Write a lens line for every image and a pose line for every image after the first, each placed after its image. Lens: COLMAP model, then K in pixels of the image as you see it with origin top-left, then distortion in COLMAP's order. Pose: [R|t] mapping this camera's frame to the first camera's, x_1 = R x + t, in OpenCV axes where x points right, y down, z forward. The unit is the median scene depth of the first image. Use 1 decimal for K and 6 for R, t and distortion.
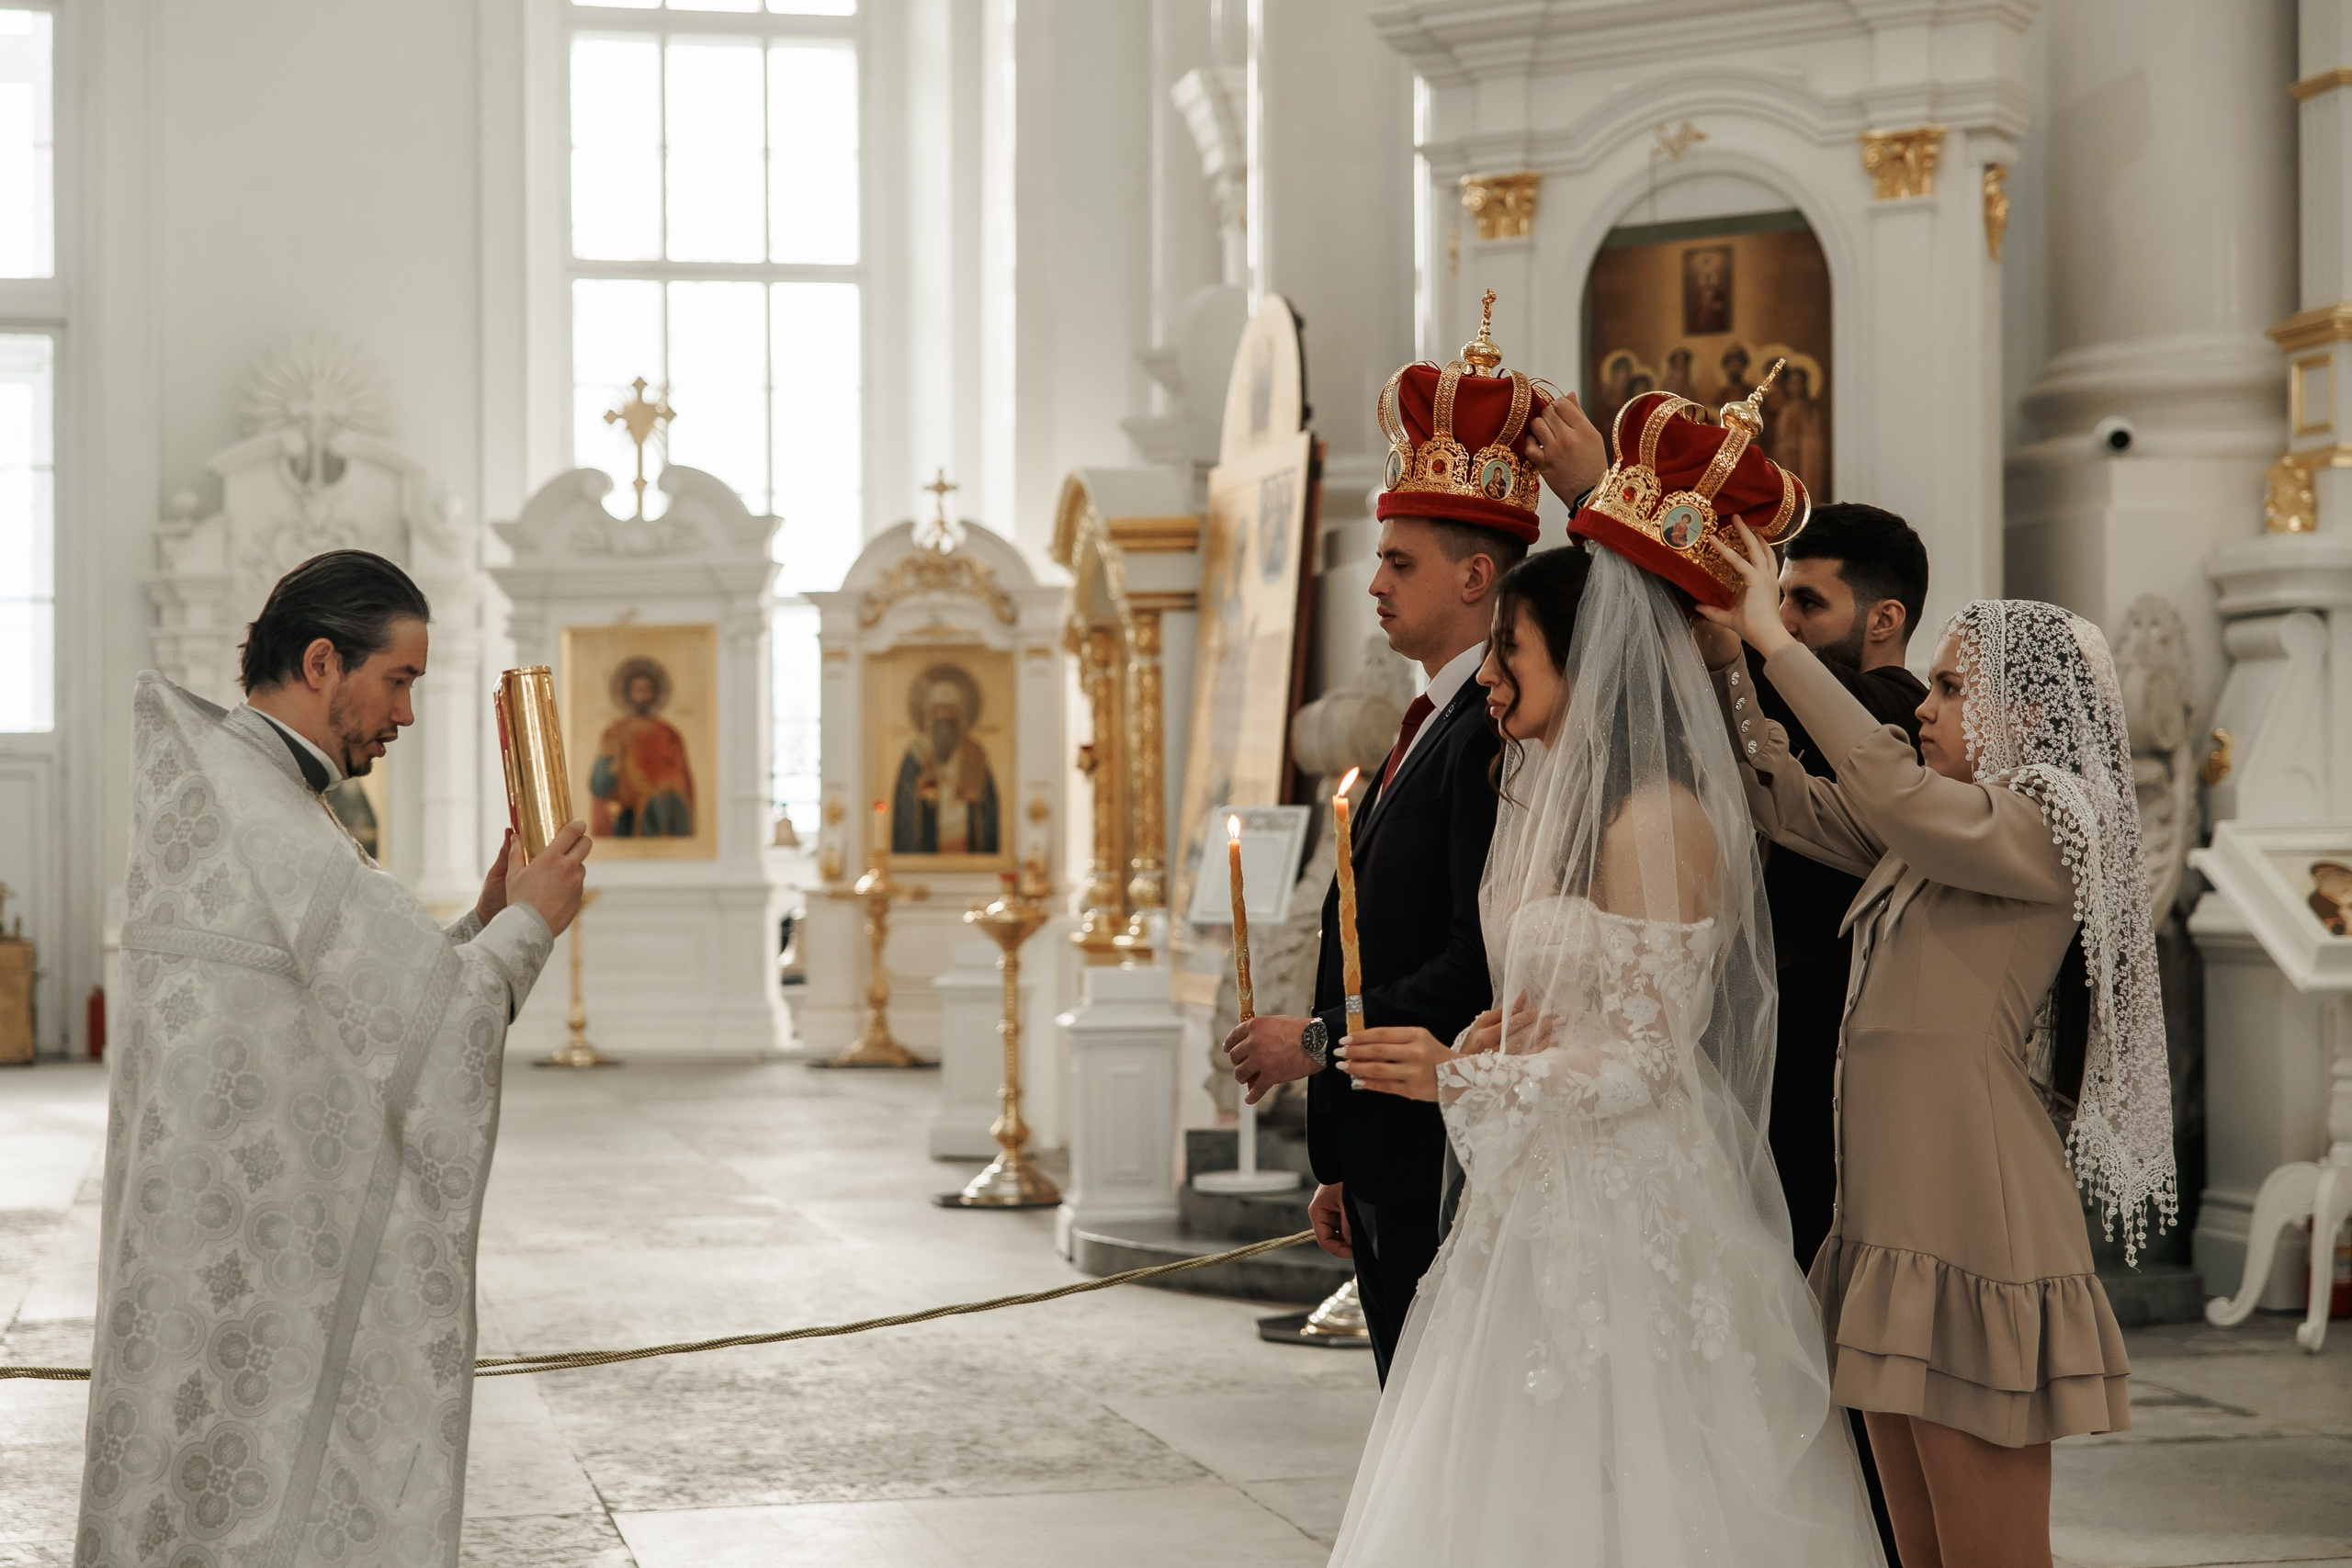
lens RADIAL K [[4291.4, 0, 1176.0], [0, 4291.4, 784.0], [0, 0, 1]] dist [-0.029255, 0.078692]
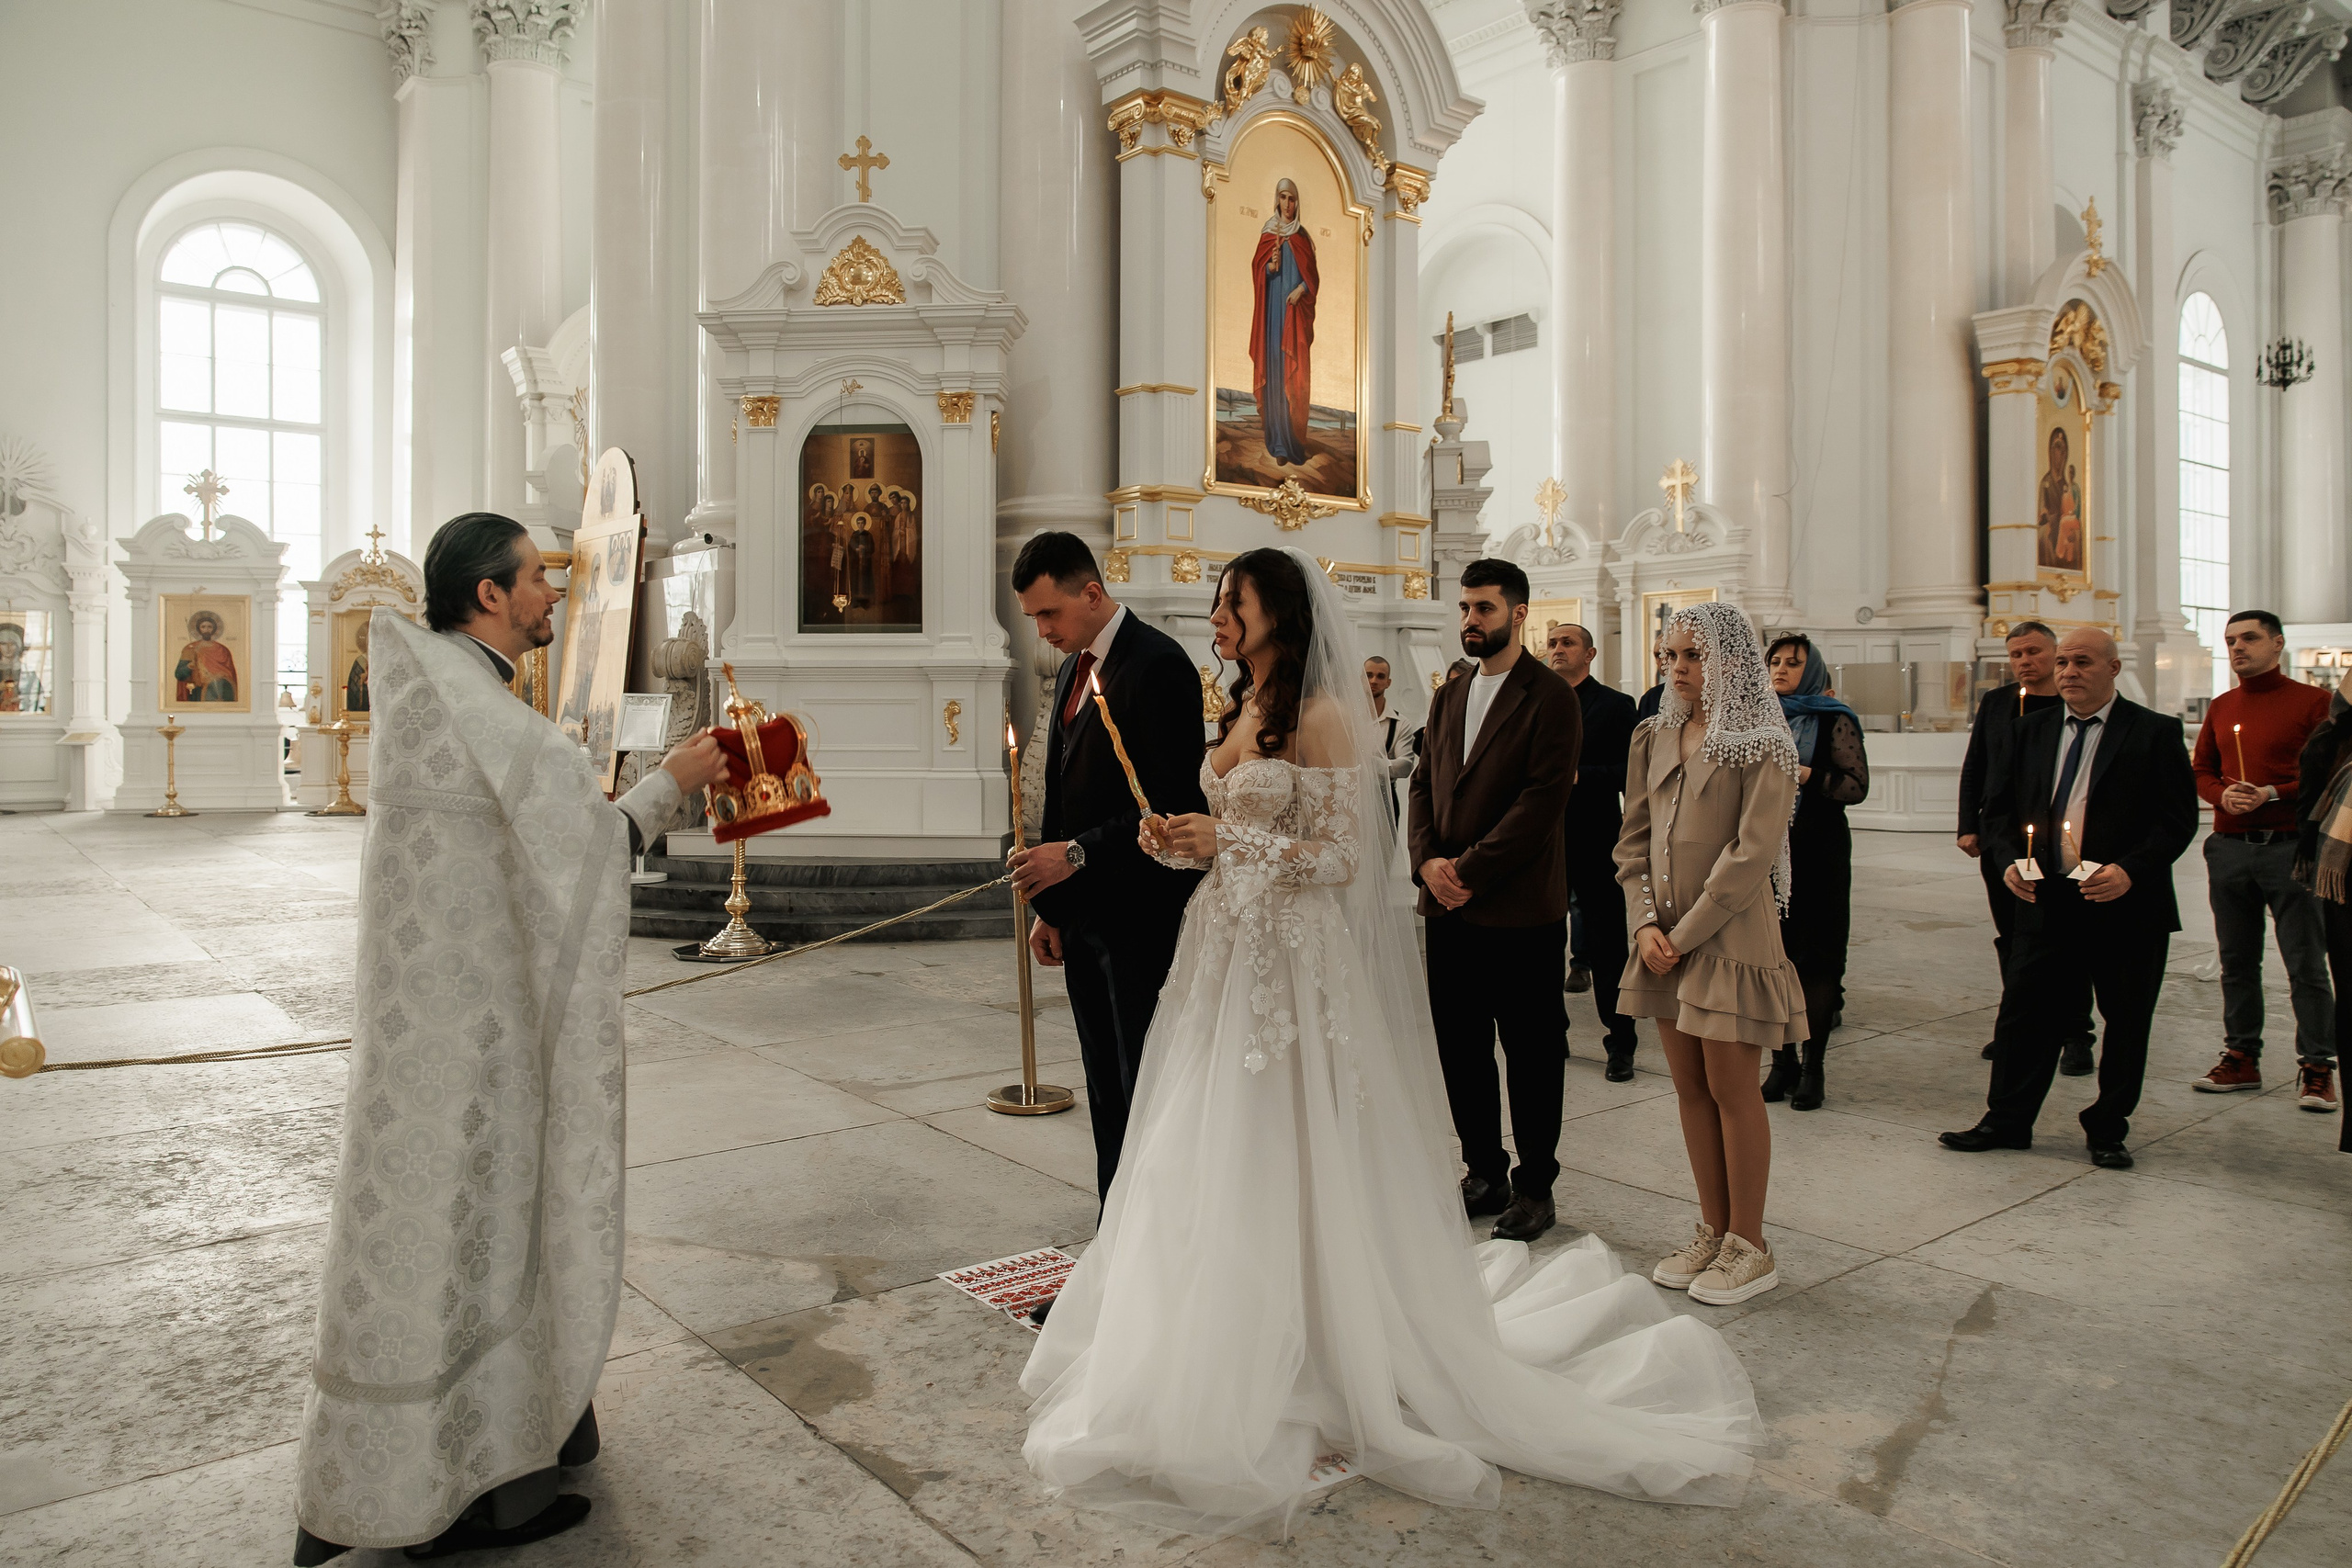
lens RADIAL K [[1673.2, 0, 1170.2], [0, 1673.2, 716.0], [0, 0, 1]] dist [0.002810, 0.003249]
pose [[0.899558, 0.009561, 0.436697, -0.084743], [-0.018044, 0.999720, 0.015282, -0.000808], [-0.436429, -0.021627, 0.899479, 0.139505]]
